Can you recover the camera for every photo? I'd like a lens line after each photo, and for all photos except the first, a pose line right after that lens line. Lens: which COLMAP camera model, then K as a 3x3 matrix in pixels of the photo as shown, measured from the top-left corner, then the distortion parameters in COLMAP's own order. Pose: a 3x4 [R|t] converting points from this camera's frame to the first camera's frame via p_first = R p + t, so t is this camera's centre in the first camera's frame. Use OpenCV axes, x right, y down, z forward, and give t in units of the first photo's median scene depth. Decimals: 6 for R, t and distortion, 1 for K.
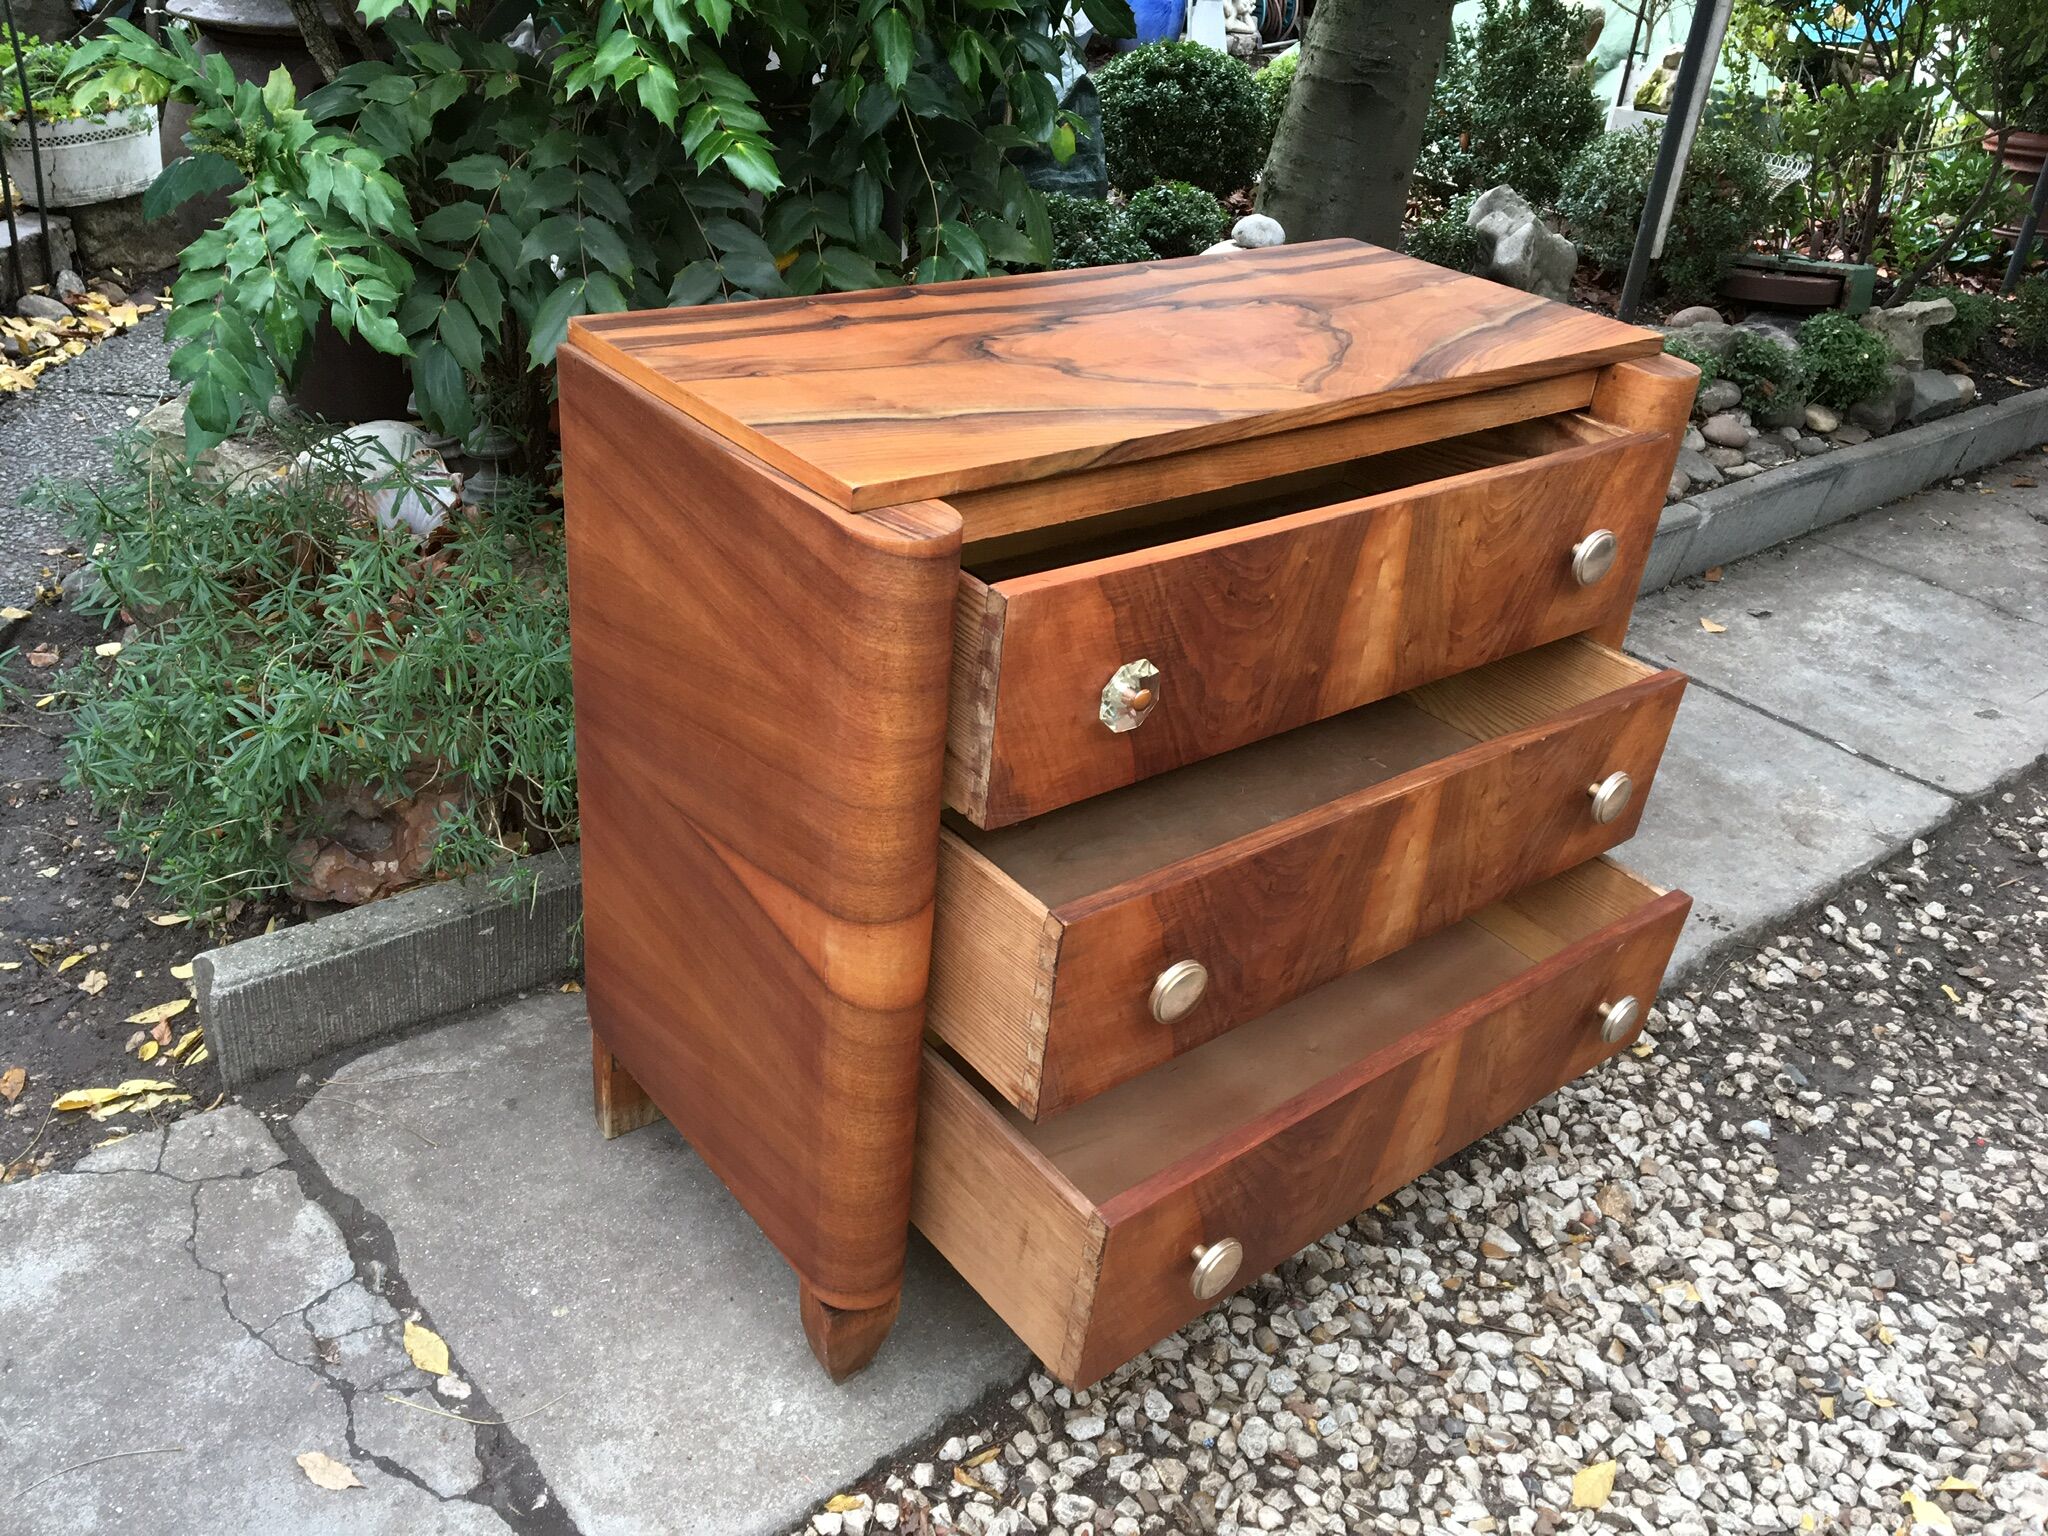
lens RADIAL K [[1714.0, 0, 996.6], [0, 1714.0, 784.8], [0, 0, 1]] dist [0.062080, -0.084036]
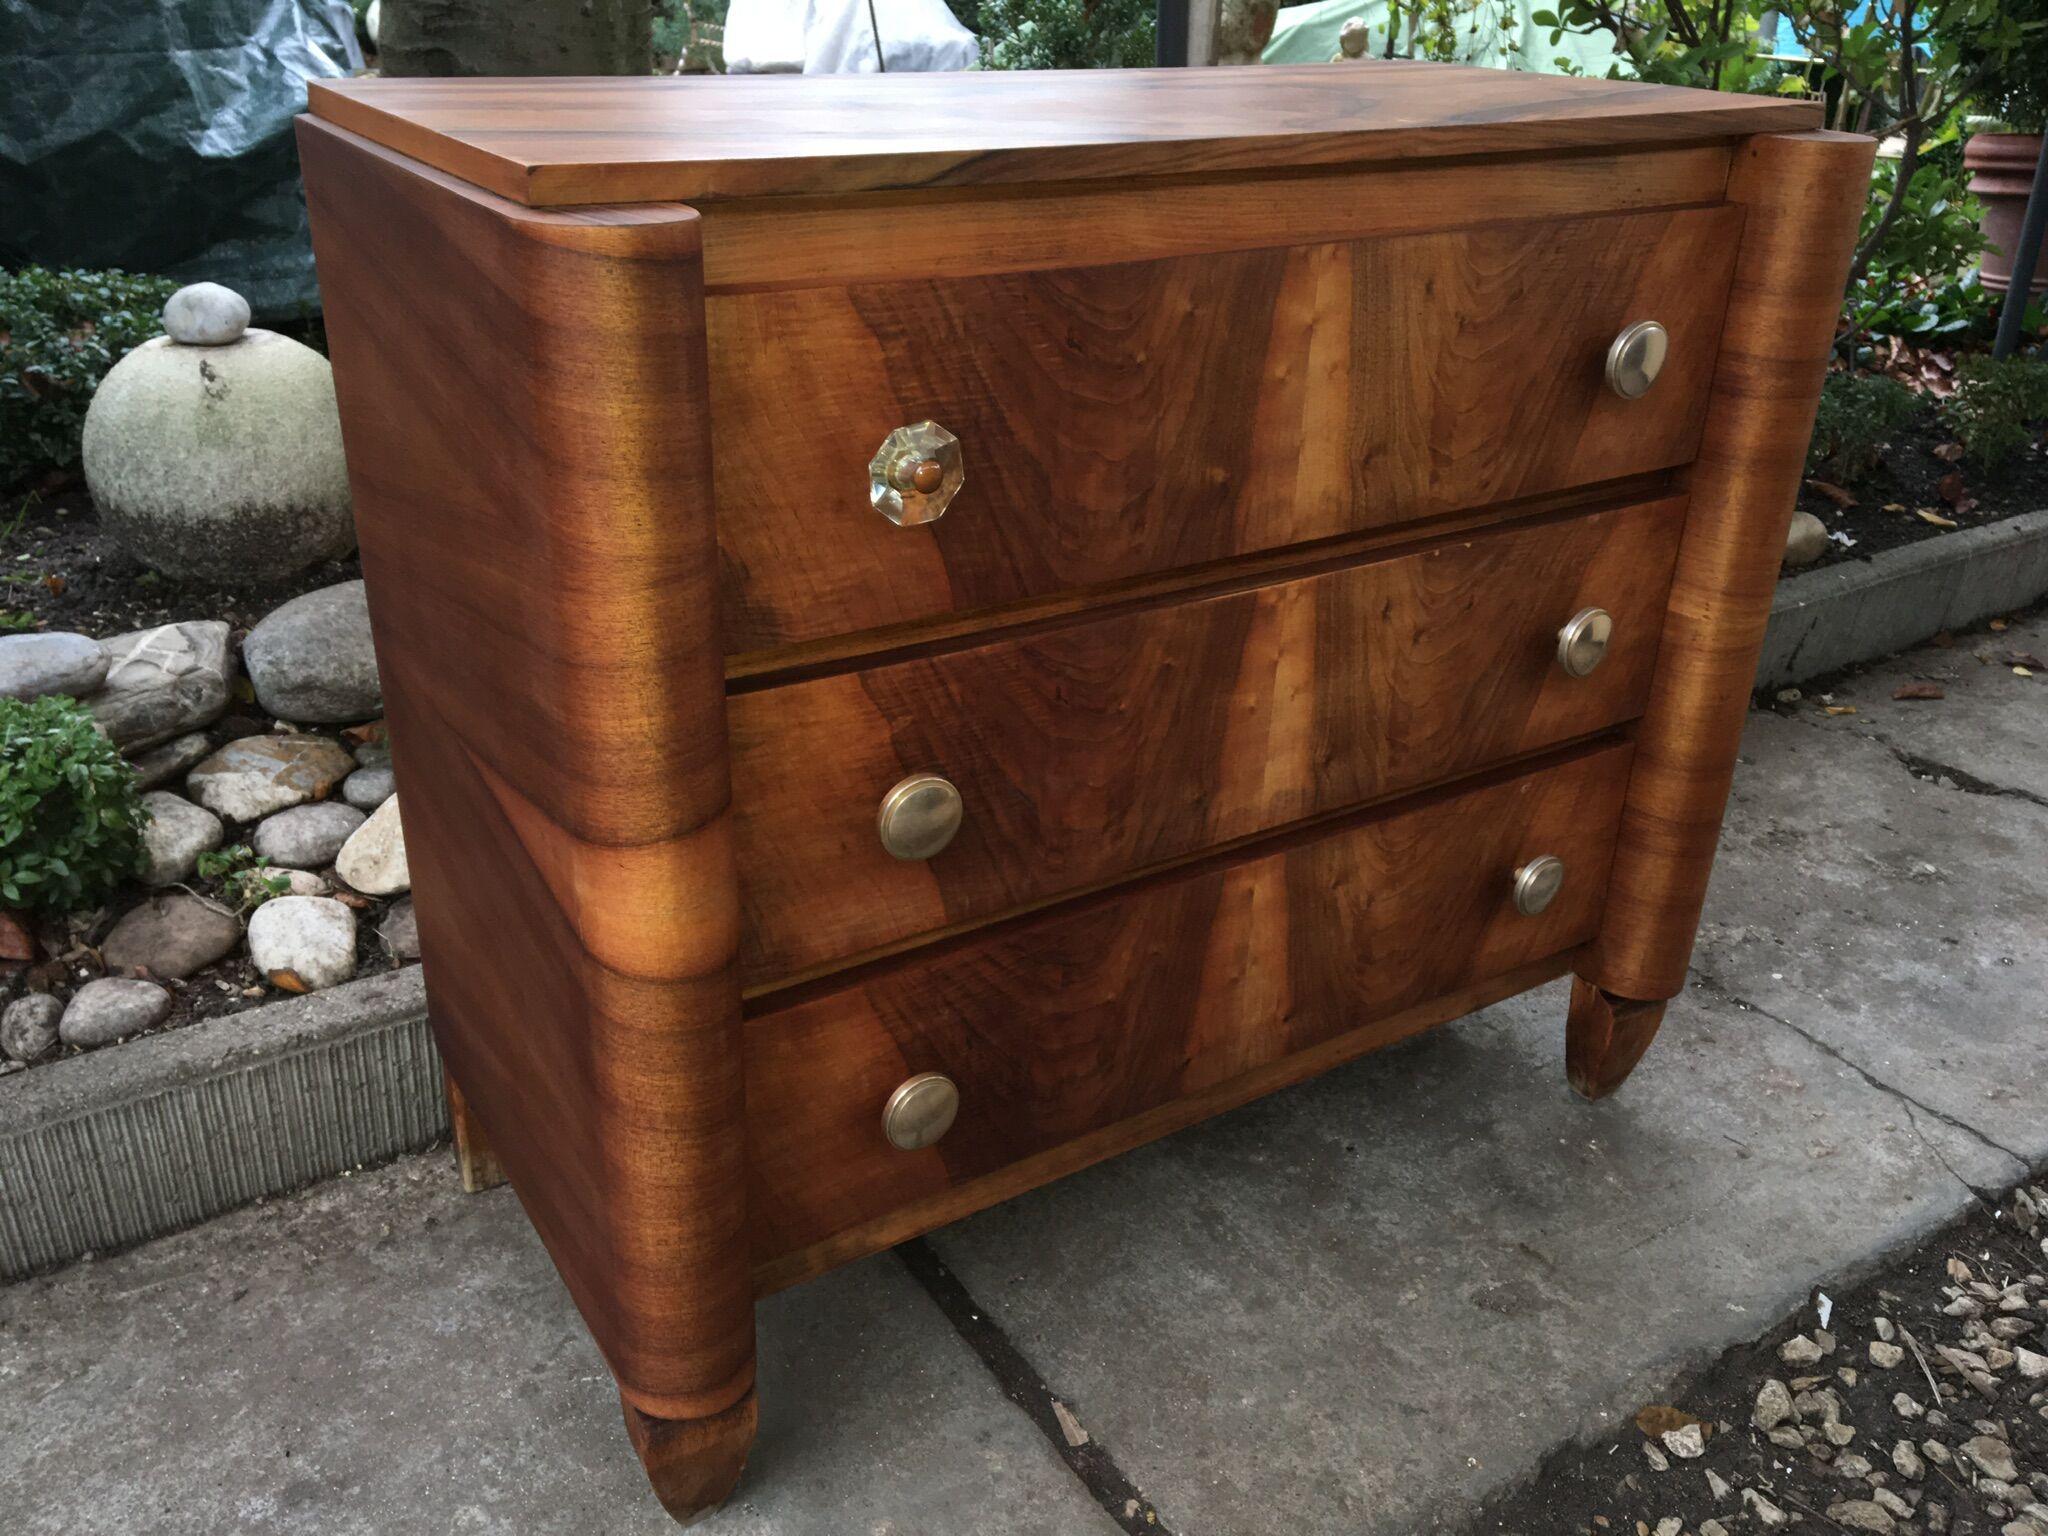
lens RADIAL K [[1714.0, 0, 1013.3], [0, 1714.0, 776.5], [0, 0, 1]] dist [0.062080, -0.084036]
pose [[0.992801, -0.011863, -0.119186, 0.139105], [0.003562, 0.997567, -0.069622, 0.082182], [0.119722, 0.068696, 0.990428, 0.268931]]
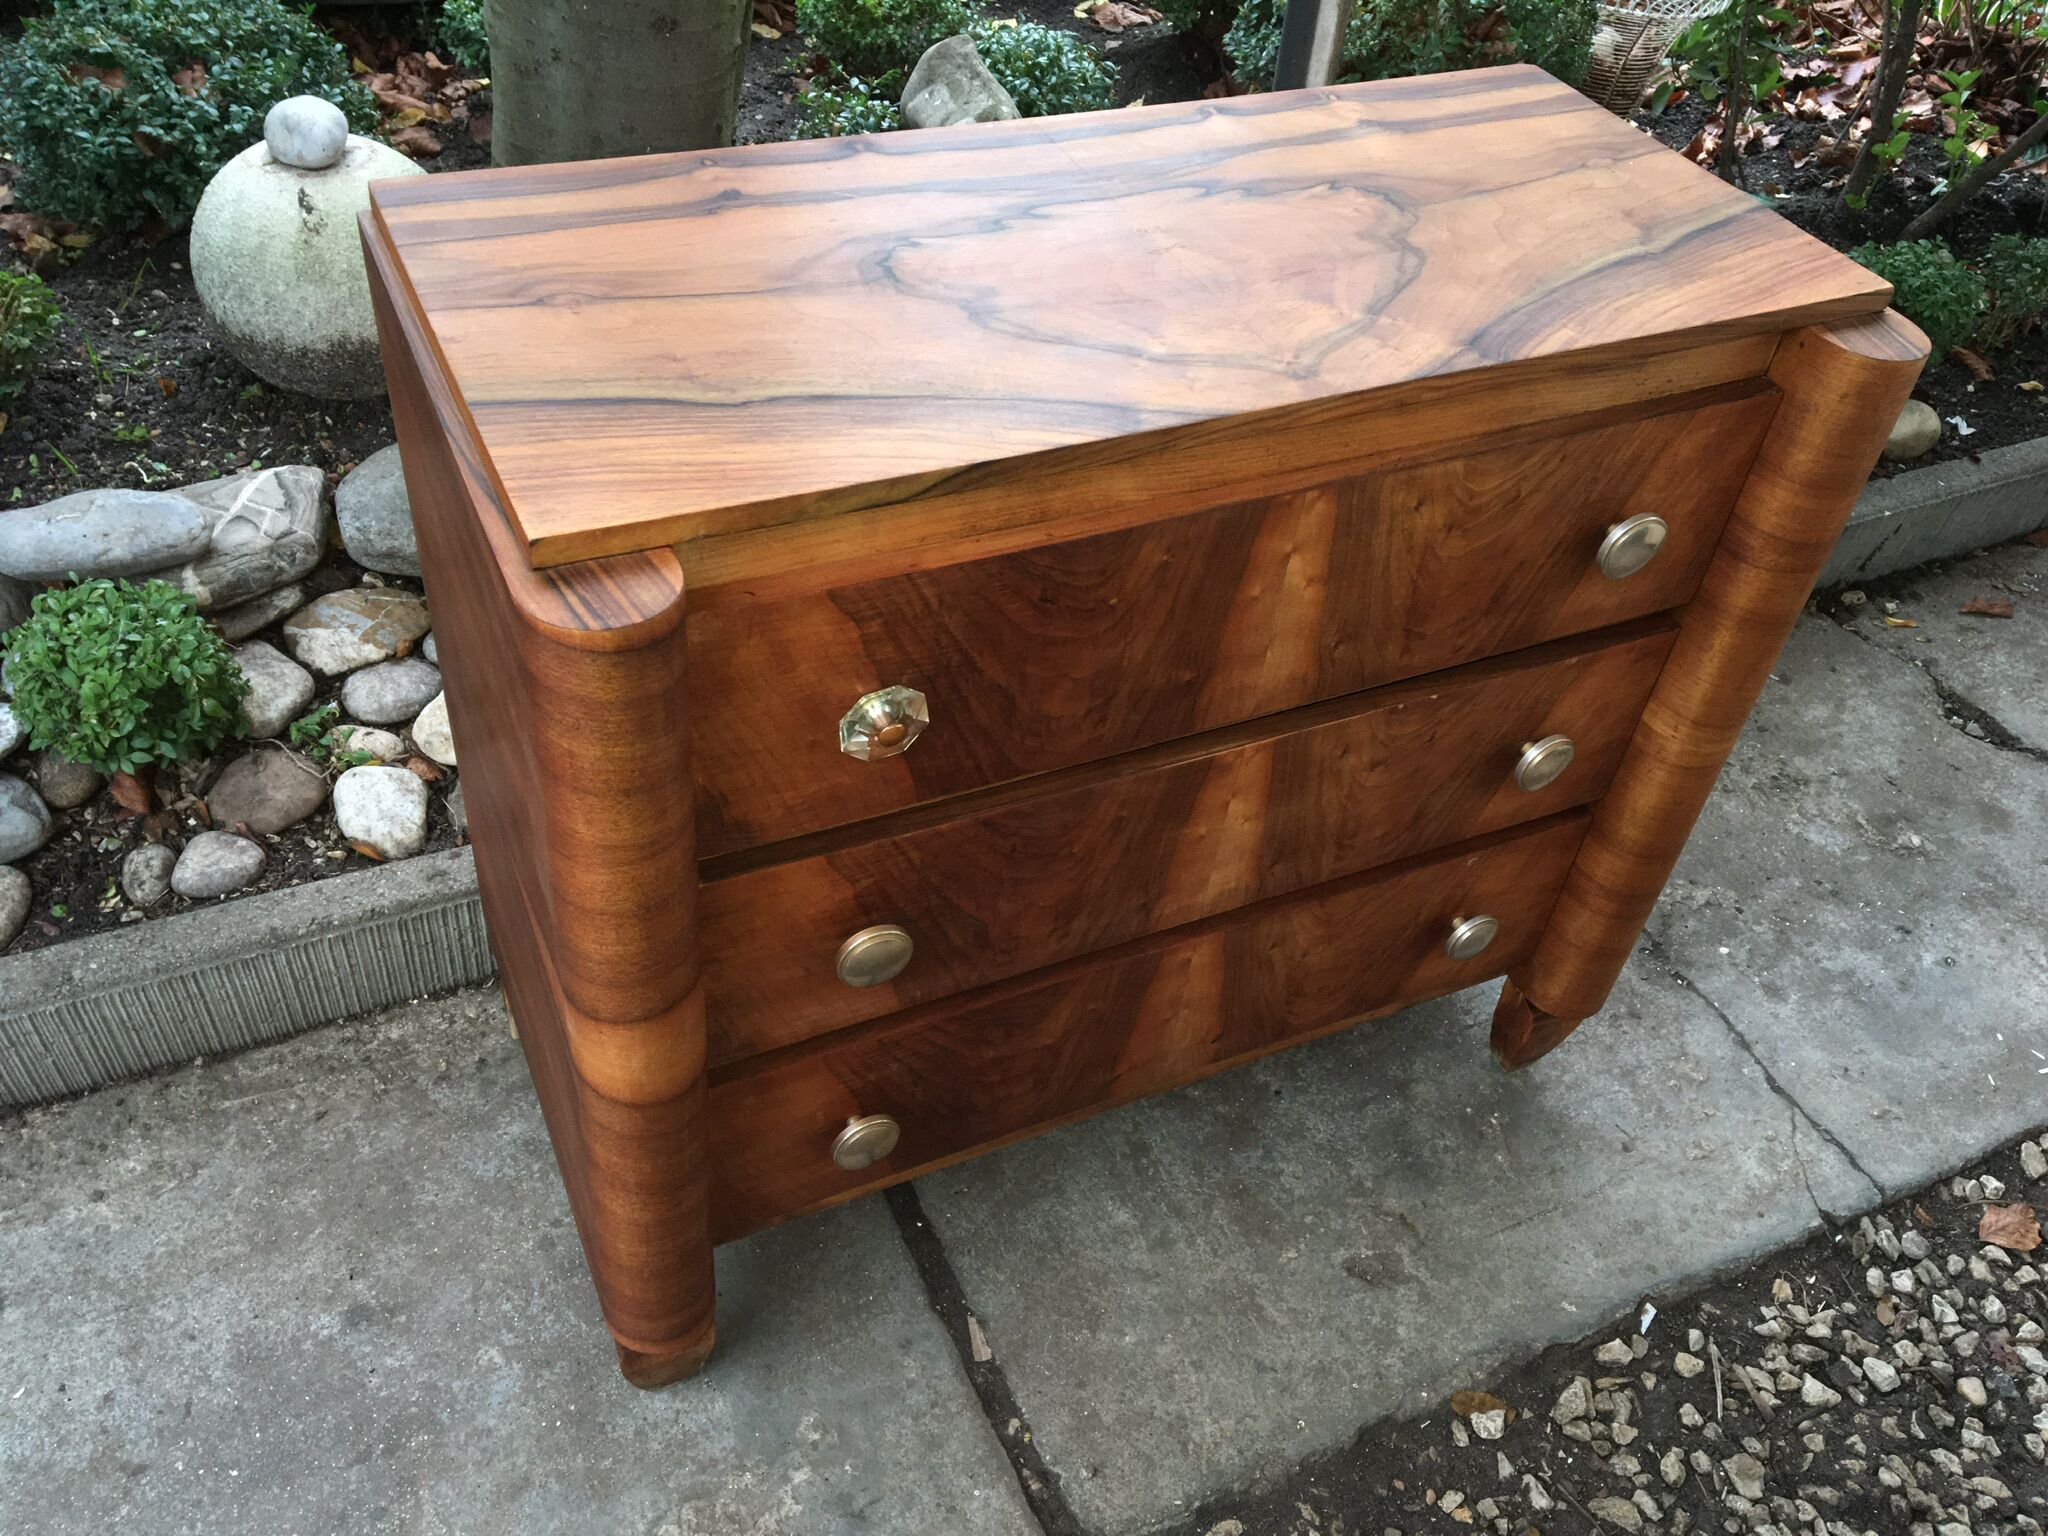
lens RADIAL K [[1714.0, 0, 1015.3], [0, 1714.0, 767.5], [0, 0, 1]] dist [0.062080, -0.084036]
pose [[0.973816, 0.153298, -0.167874, 0.198999], [-0.116294, 0.970422, 0.211556, -0.191986], [0.195340, -0.186494, 0.962841, 0.215787]]
